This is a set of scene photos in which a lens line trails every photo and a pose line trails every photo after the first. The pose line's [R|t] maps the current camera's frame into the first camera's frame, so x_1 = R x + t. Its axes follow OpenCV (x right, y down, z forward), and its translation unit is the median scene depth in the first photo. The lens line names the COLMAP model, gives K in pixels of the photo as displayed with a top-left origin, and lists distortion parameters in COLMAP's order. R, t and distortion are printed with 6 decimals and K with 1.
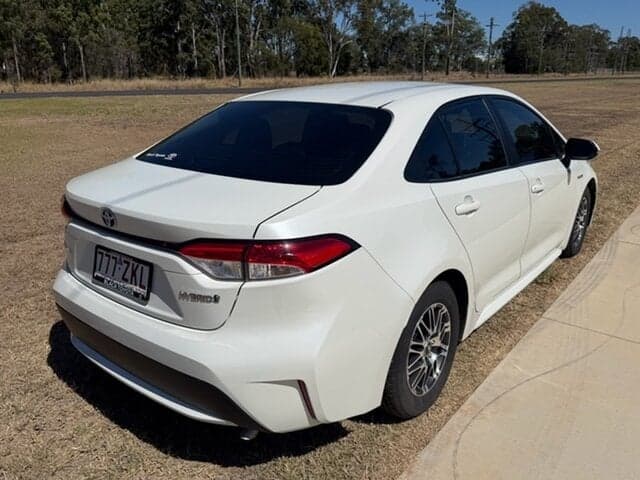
lens RADIAL K [[511.5, 0, 325.7], [0, 511.5, 244.6], [0, 0, 1]] dist [-0.010095, 0.005396]
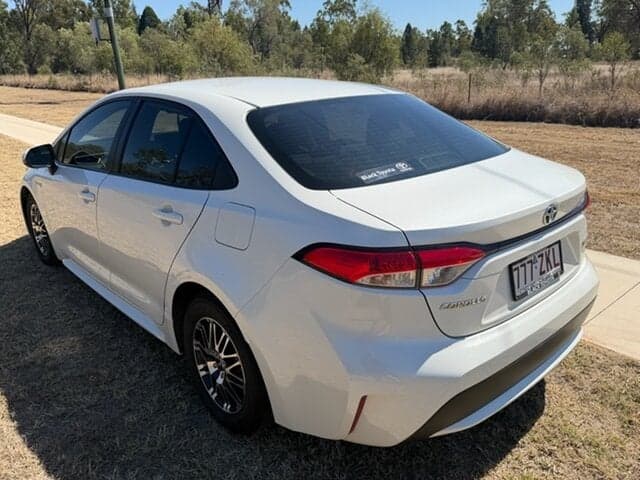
lens RADIAL K [[511.5, 0, 319.4], [0, 511.5, 238.2], [0, 0, 1]] dist [-0.010095, 0.005396]
pose [[0.179504, -0.318545, 0.930756, -1.295374], [0.333502, 0.909802, 0.247055, -0.358543], [-0.925502, 0.266062, 0.269549, 1.065398]]
